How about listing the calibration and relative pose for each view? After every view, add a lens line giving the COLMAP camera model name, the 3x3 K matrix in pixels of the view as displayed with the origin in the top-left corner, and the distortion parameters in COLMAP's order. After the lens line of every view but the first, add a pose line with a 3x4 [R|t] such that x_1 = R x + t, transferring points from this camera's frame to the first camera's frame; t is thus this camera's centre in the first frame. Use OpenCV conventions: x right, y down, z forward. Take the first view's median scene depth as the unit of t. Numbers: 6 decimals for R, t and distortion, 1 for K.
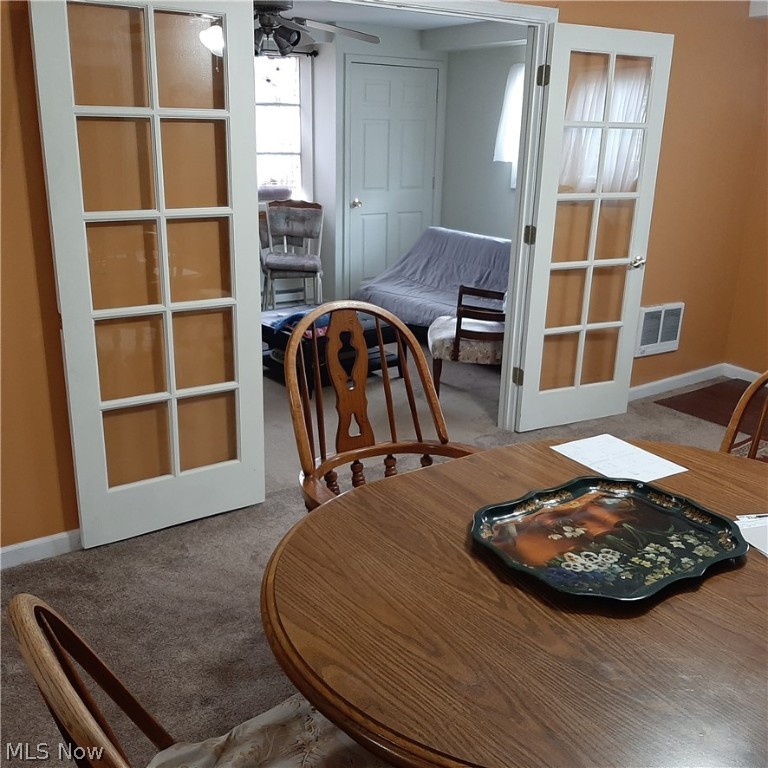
lens RADIAL K [[799.0, 0, 384.0], [0, 799.0, 384.0], [0, 0, 1]] dist [0.053958, -0.032599]
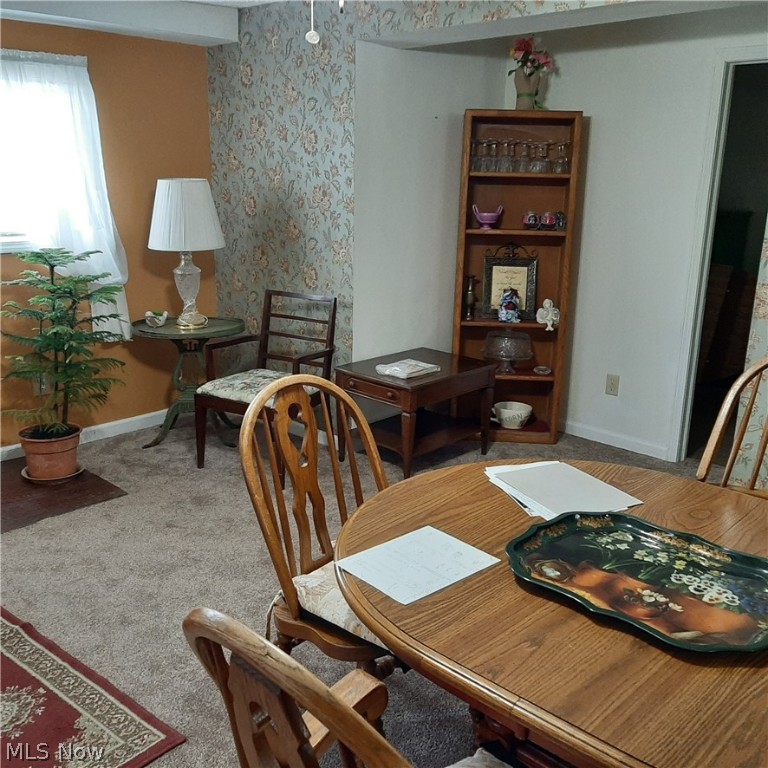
lens RADIAL K [[799.0, 0, 384.0], [0, 799.0, 384.0], [0, 0, 1]] dist [0.053958, -0.032599]
pose [[-0.198494, -0.297611, 0.933824, -0.499560], [0.268468, 0.899832, 0.343843, -0.440623], [-0.942616, 0.318953, -0.098712, 1.307649]]
